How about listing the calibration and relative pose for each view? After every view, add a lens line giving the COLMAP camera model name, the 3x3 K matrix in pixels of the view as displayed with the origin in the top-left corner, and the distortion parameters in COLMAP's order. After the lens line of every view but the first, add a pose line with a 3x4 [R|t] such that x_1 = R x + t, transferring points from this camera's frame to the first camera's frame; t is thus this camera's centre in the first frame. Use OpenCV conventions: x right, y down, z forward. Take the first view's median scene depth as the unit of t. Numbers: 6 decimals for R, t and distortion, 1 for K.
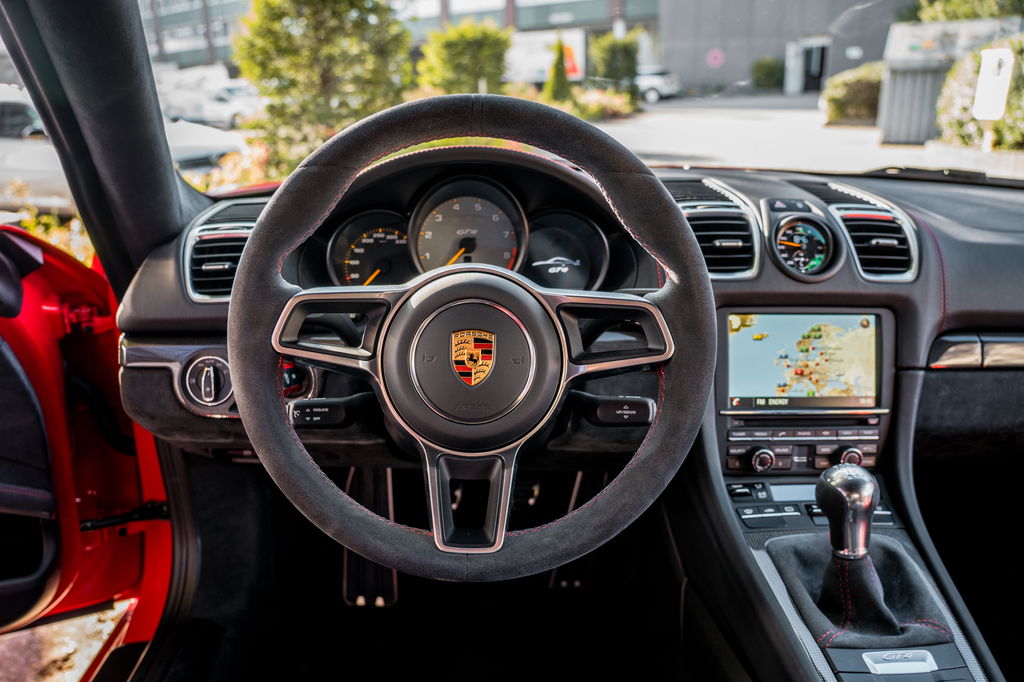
lens RADIAL K [[786.3, 0, 450.0], [0, 786.3, 379.9], [0, 0, 1]] dist [-0.151689, 0.090012]
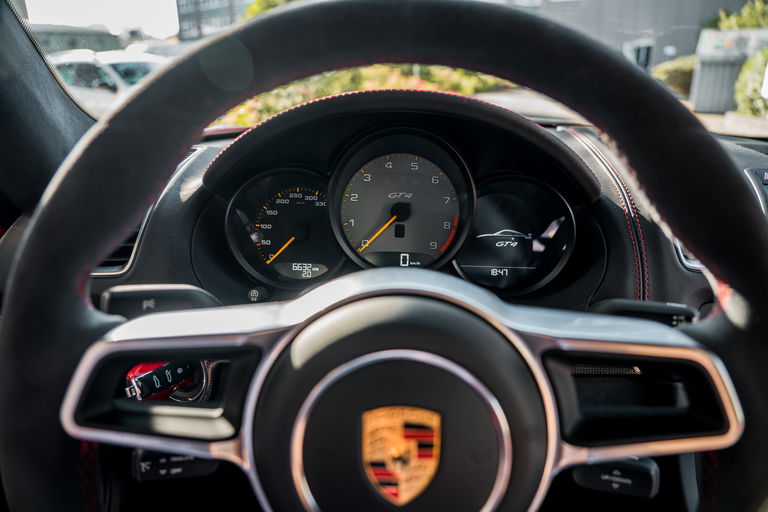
lens RADIAL K [[530.3, 0, 384.0], [0, 530.3, 256.0], [0, 0, 1]] dist [-0.131349, 0.071027]
pose [[0.999291, 0.037462, -0.003809, 0.008742], [-0.037504, 0.999229, -0.011628, -0.116528], [0.003370, 0.011763, 0.999925, 0.431126]]
